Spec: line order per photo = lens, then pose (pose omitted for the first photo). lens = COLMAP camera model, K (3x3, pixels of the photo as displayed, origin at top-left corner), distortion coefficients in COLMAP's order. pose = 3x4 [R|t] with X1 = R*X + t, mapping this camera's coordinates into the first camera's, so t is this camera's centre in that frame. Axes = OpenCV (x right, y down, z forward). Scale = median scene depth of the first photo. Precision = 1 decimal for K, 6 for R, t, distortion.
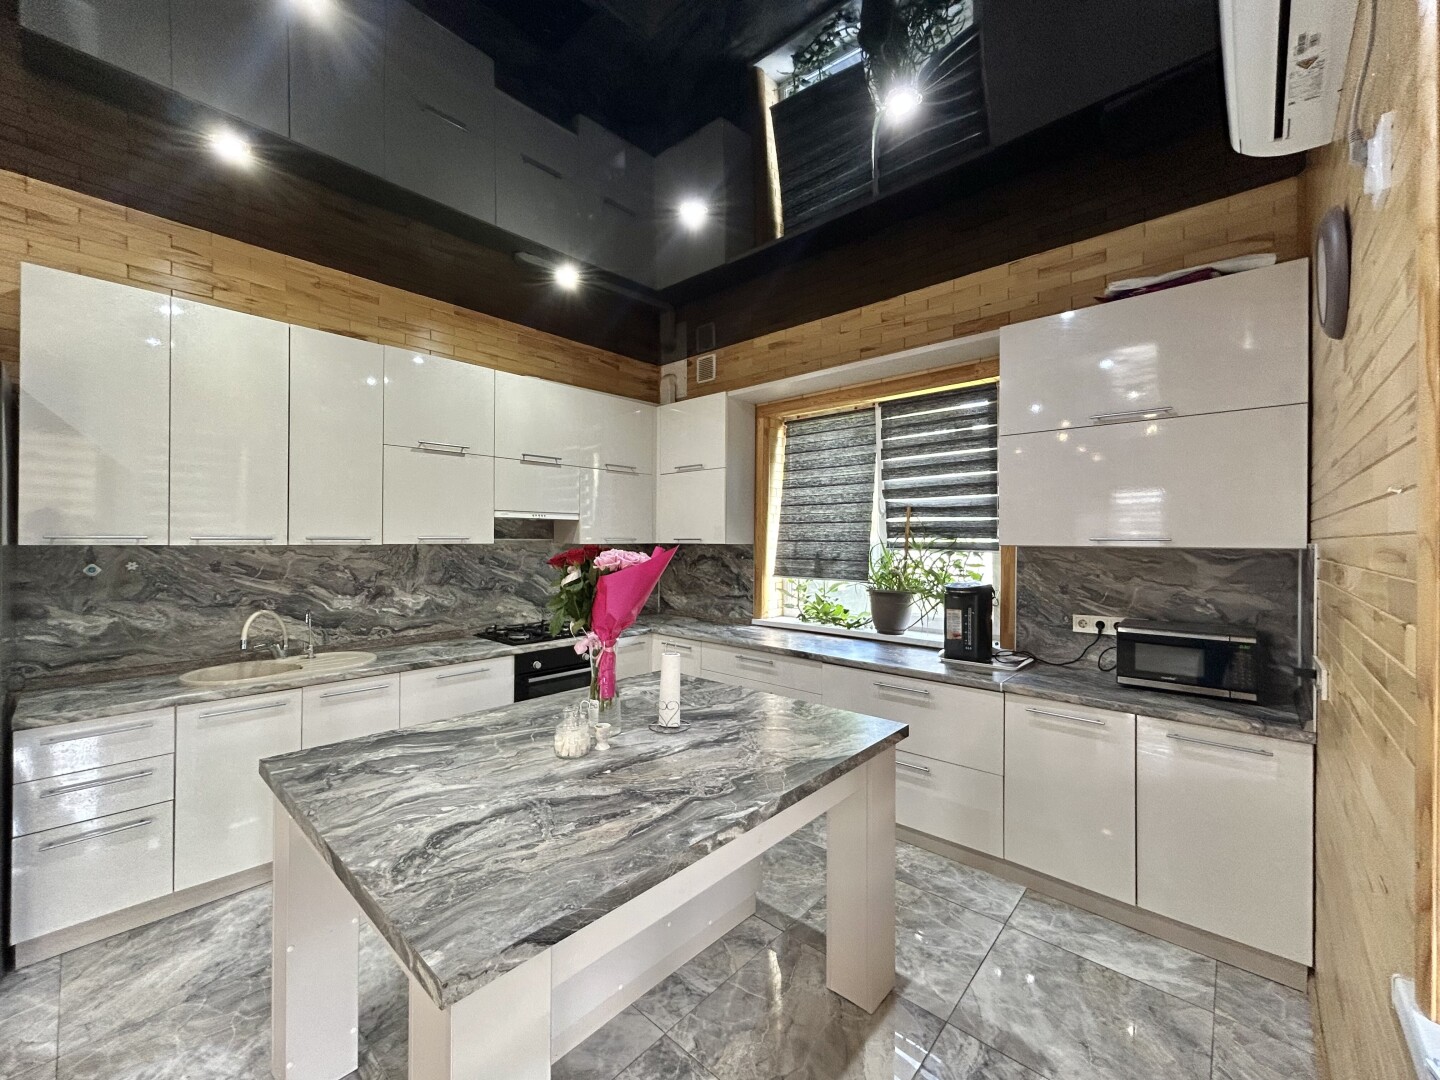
lens RADIAL K [[581.3, 0, 715.8], [0, 581.3, 538.8], [0, 0, 1]] dist [0.001330, -0.000068]
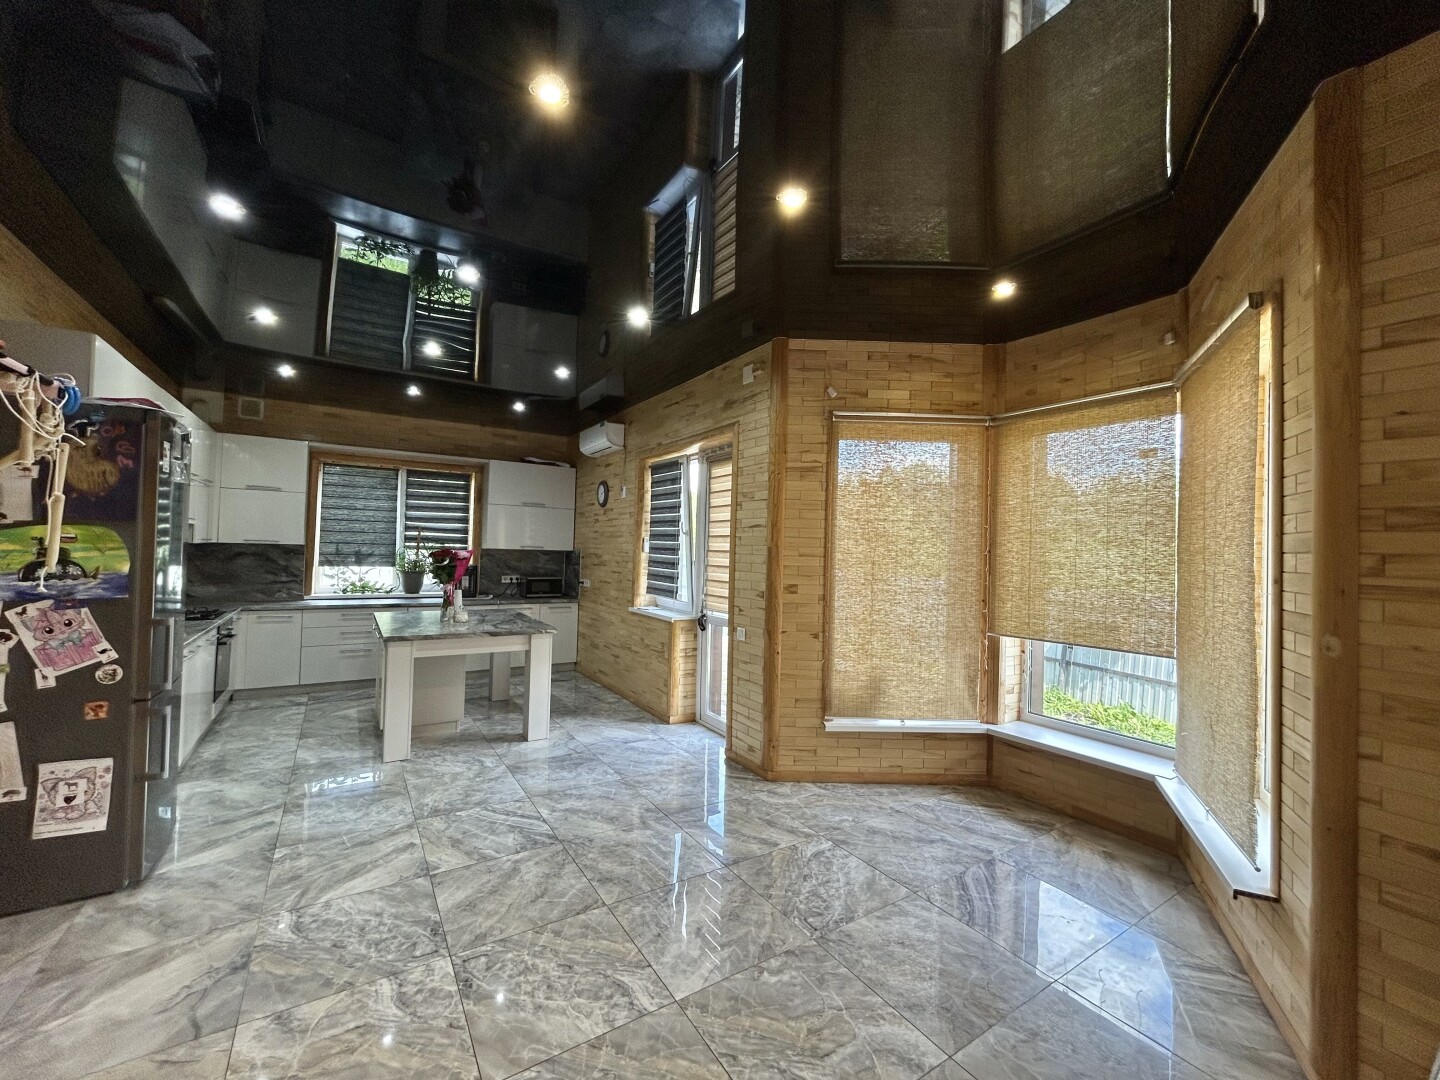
lens RADIAL K [[581.3, 0, 715.8], [0, 581.3, 538.8], [0, 0, 1]] dist [0.001330, -0.000068]
pose [[0.261454, 0.020970, 0.964988, -1.390724], [-0.028687, 0.999491, -0.013948, -0.019078], [-0.964790, -0.024036, 0.261922, -0.489232]]
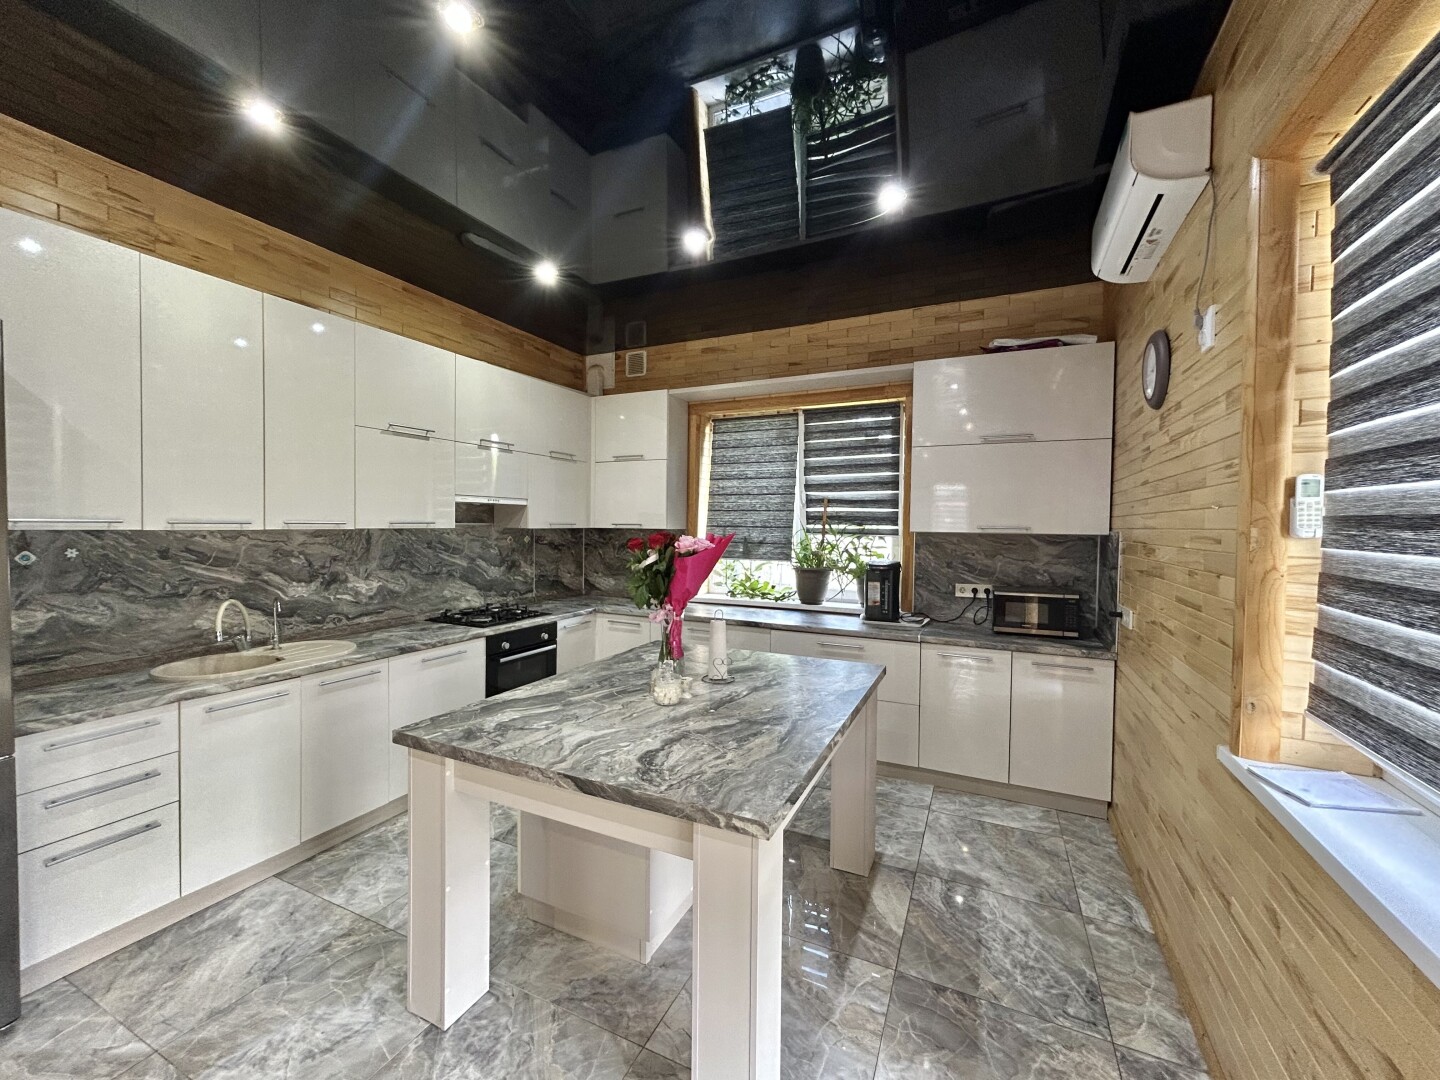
lens RADIAL K [[581.3, 0, 715.8], [0, 581.3, 538.8], [0, 0, 1]] dist [0.001330, -0.000068]
pose [[0.956710, -0.001408, 0.291039, -0.262134], [-0.007250, 0.999563, 0.028669, -0.005721], [-0.290952, -0.029539, 0.956281, -0.098230]]
